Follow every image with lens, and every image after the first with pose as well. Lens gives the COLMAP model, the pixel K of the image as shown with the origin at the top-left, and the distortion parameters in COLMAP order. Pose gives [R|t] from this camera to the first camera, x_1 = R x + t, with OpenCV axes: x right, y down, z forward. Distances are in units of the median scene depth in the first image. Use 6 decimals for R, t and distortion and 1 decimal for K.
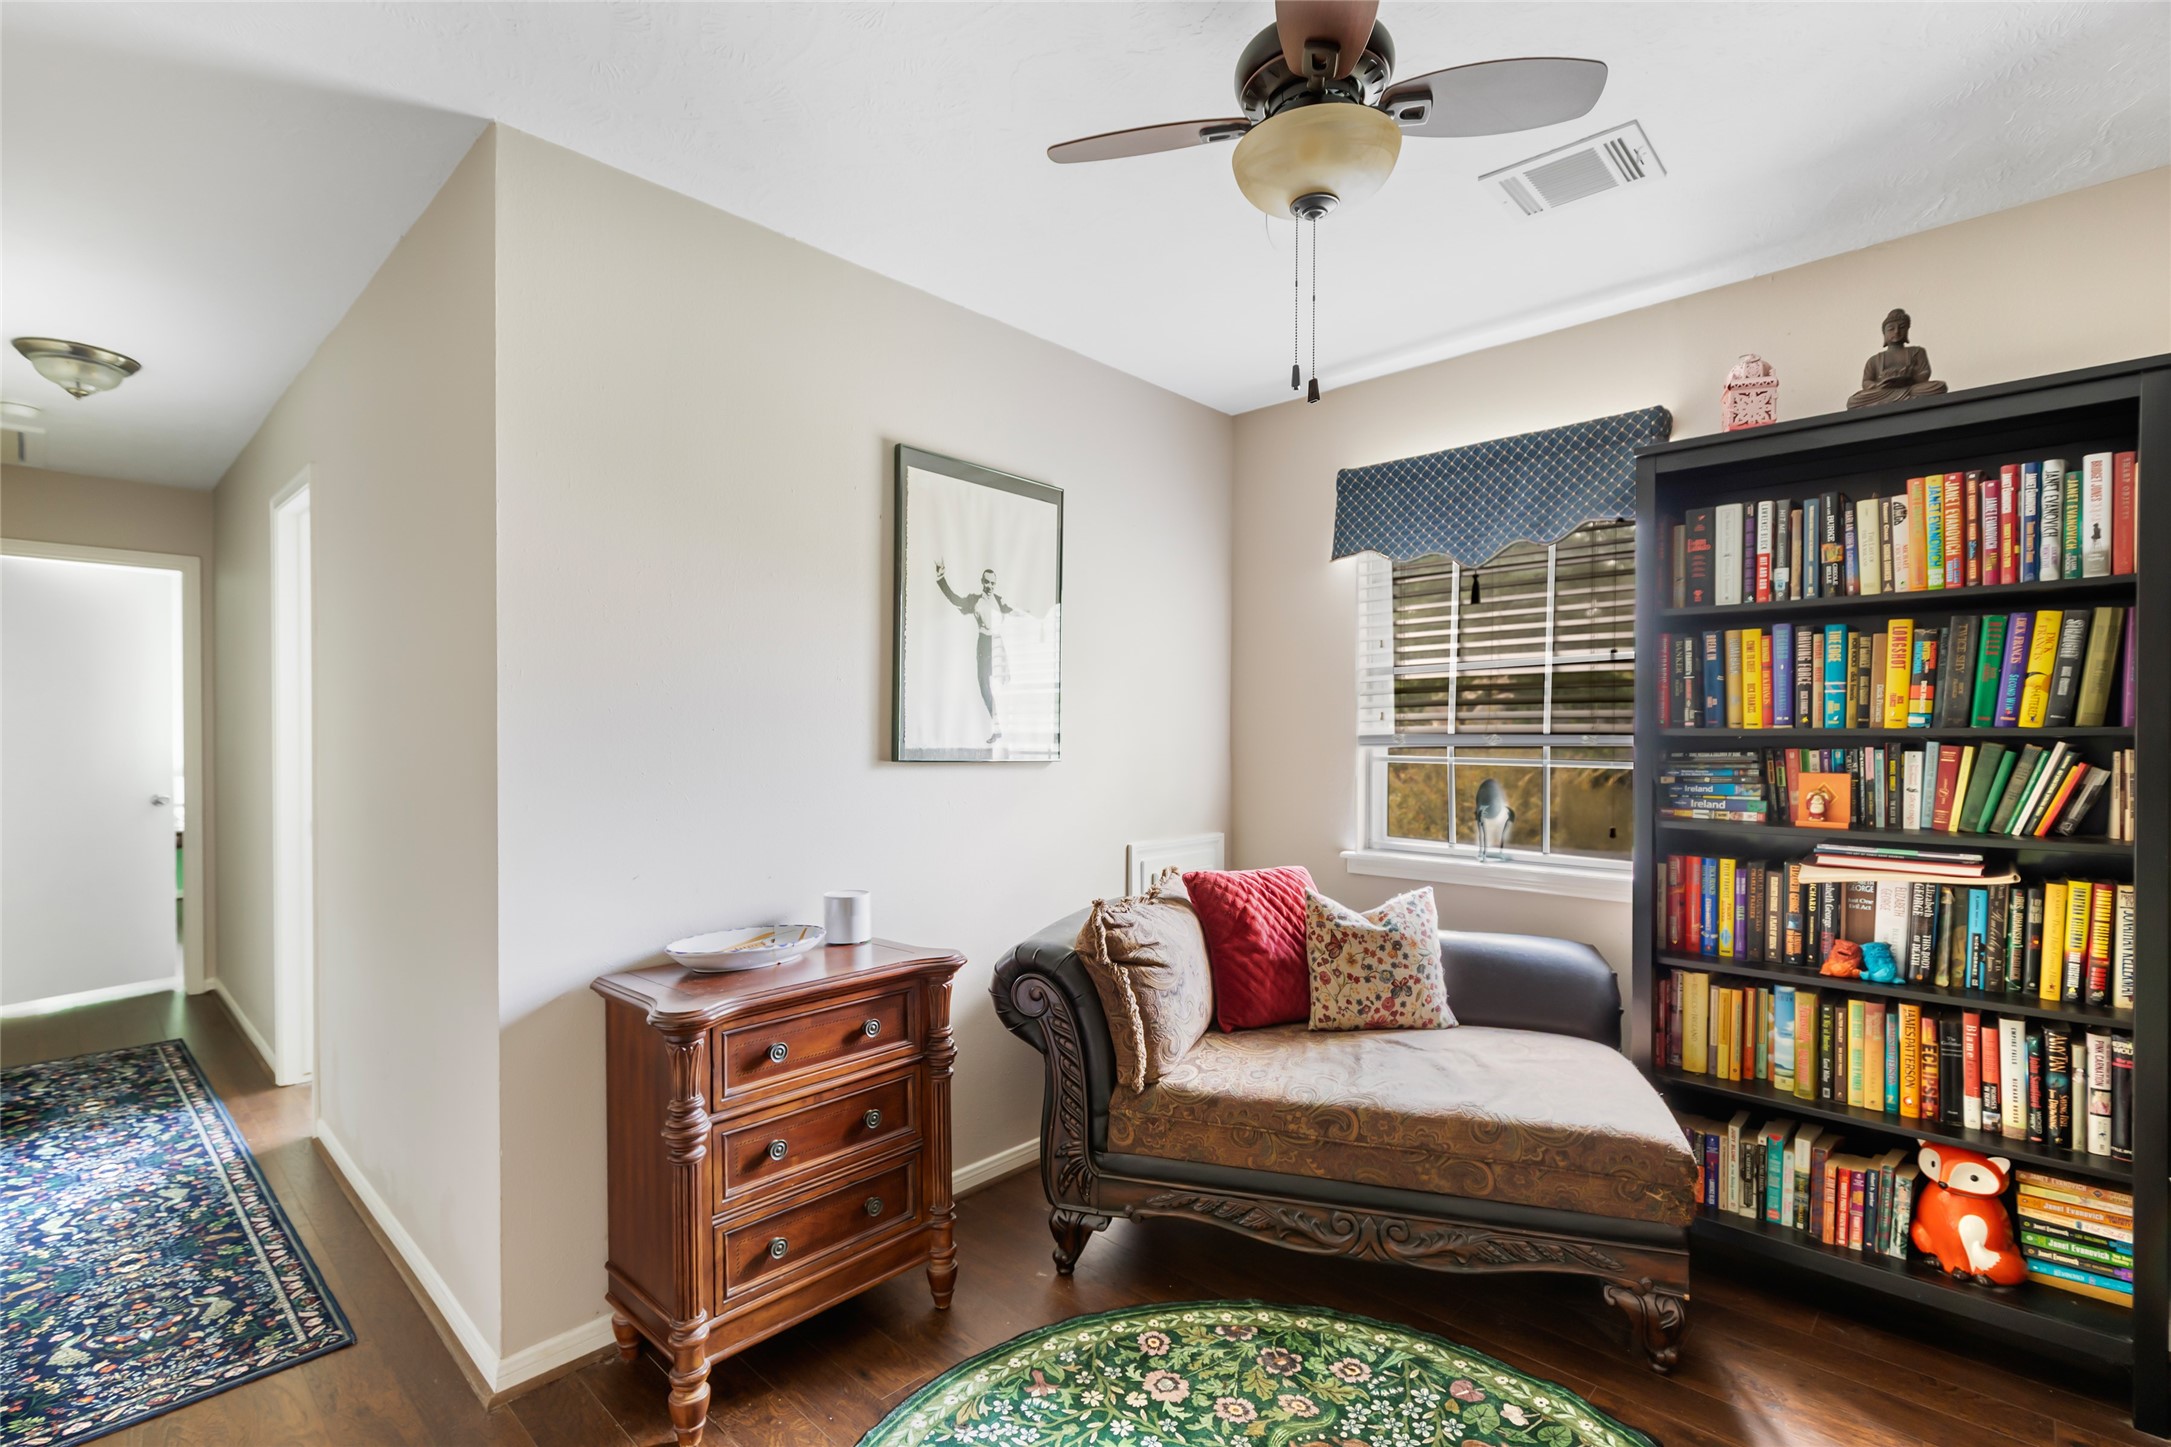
lens RADIAL K [[1005.5, 0, 1083.1], [0, 1005.5, 737.7], [0, 0, 1]] dist [0.004595, -0.000879]
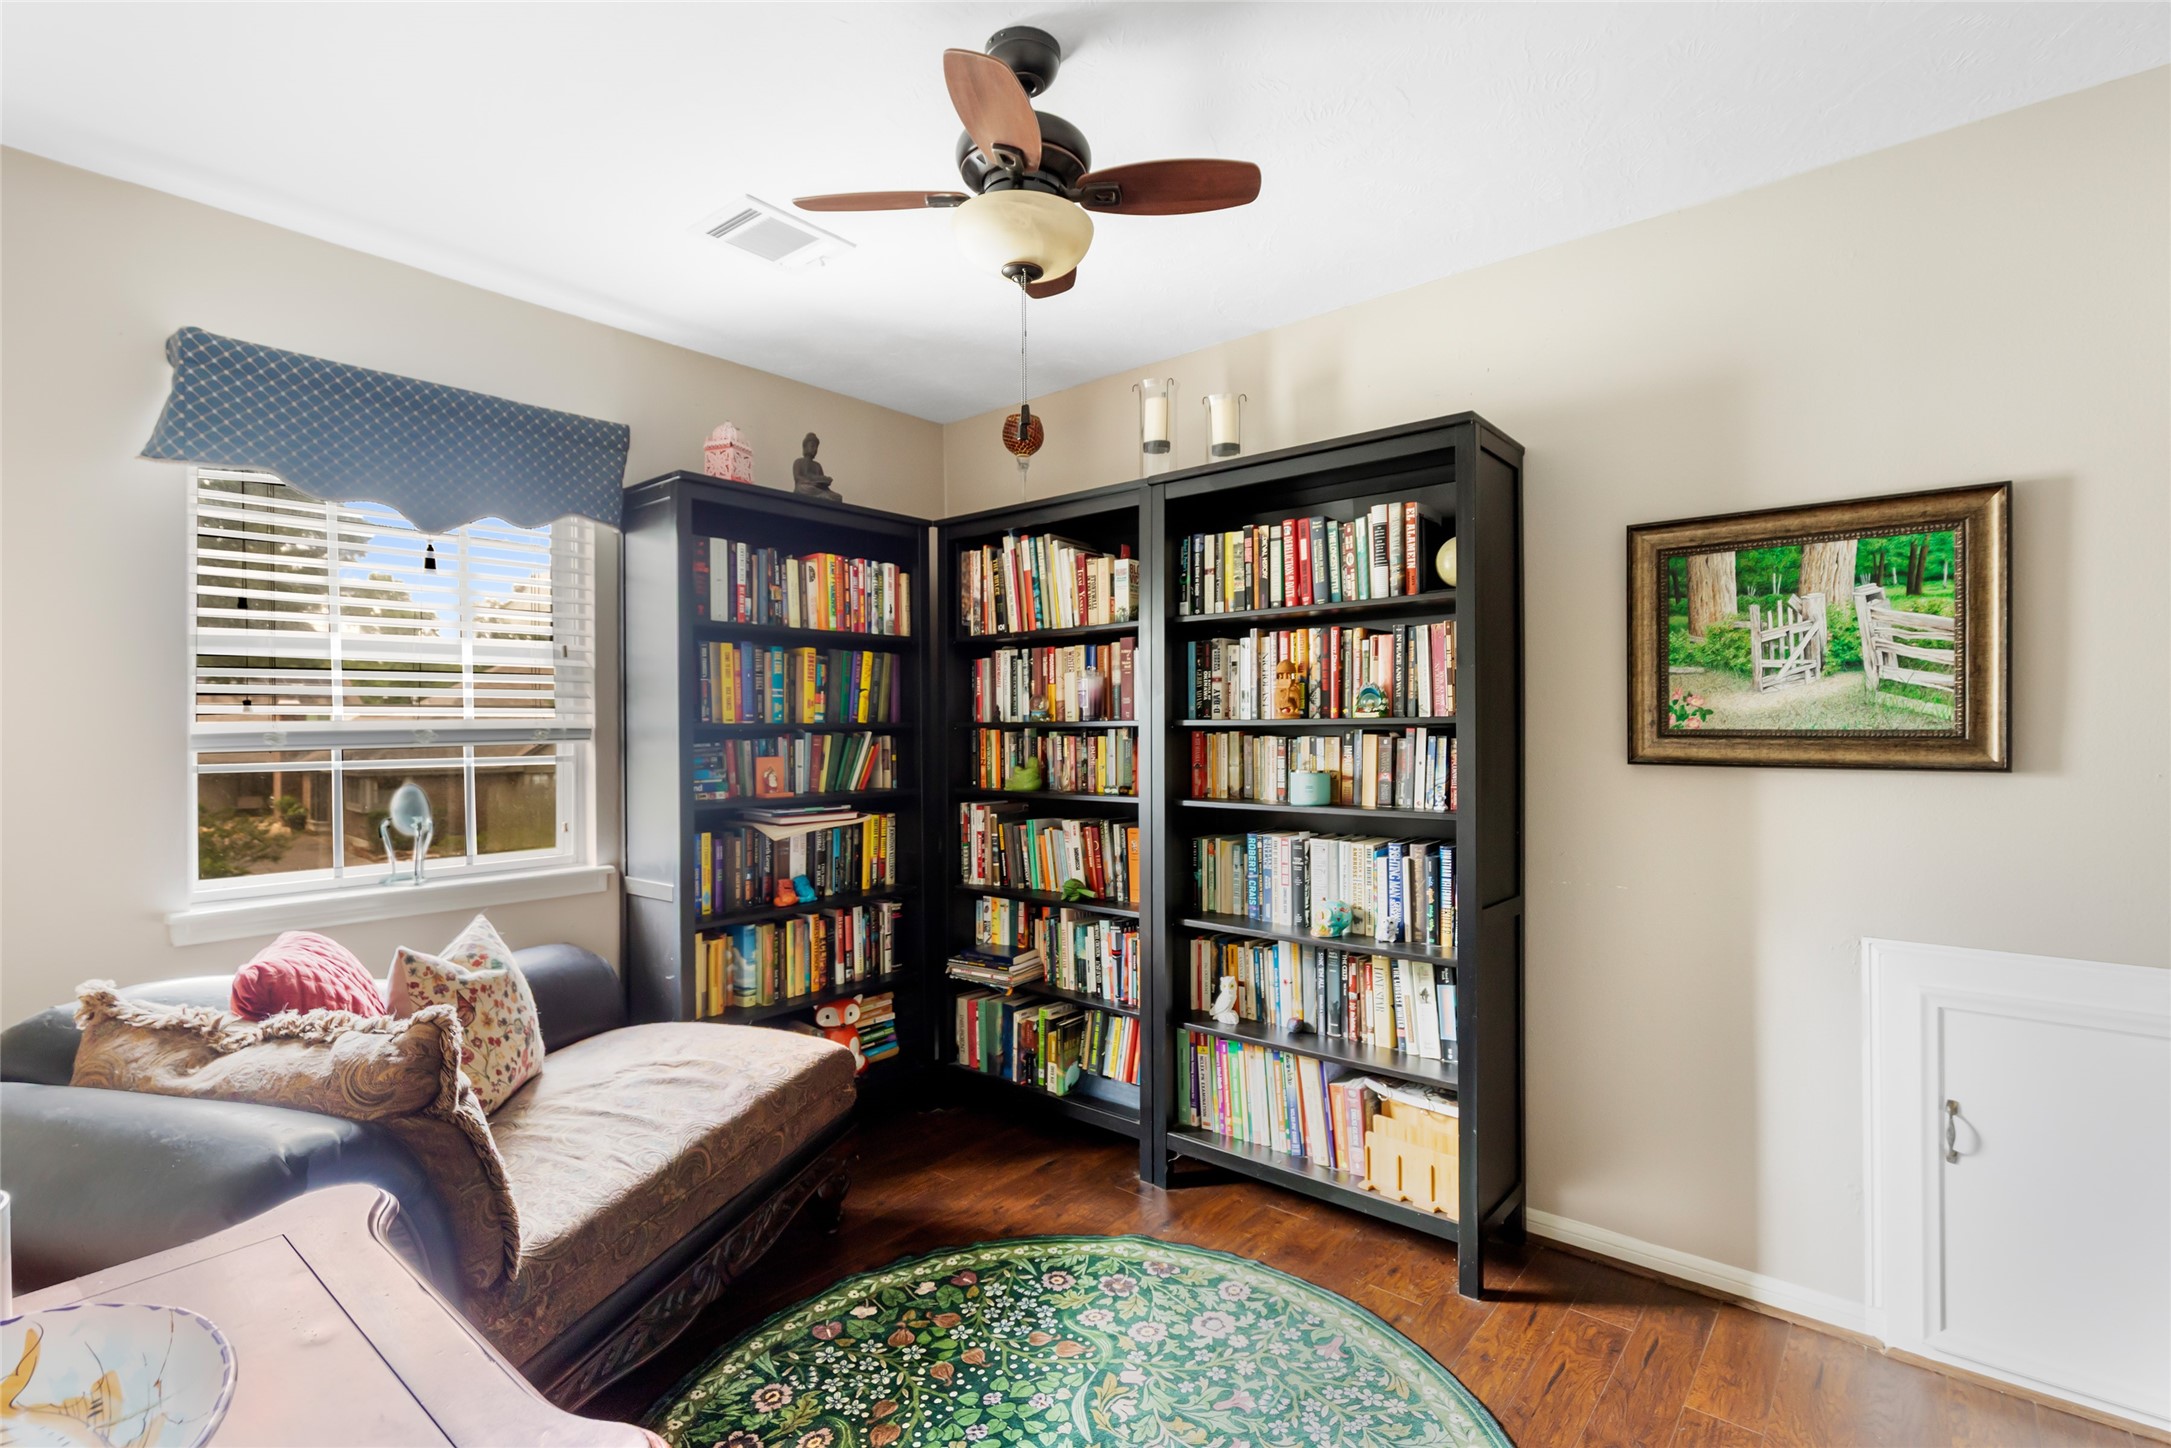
lens RADIAL K [[1005.5, 0, 1083.6], [0, 1005.5, 722.7], [0, 0, 1]] dist [0.004595, -0.000879]
pose [[-0.059698, 0.001422, 0.998215, -0.652837], [0.011513, 0.999933, -0.000736, -0.004606], [-0.998150, 0.011448, -0.059711, 0.702769]]
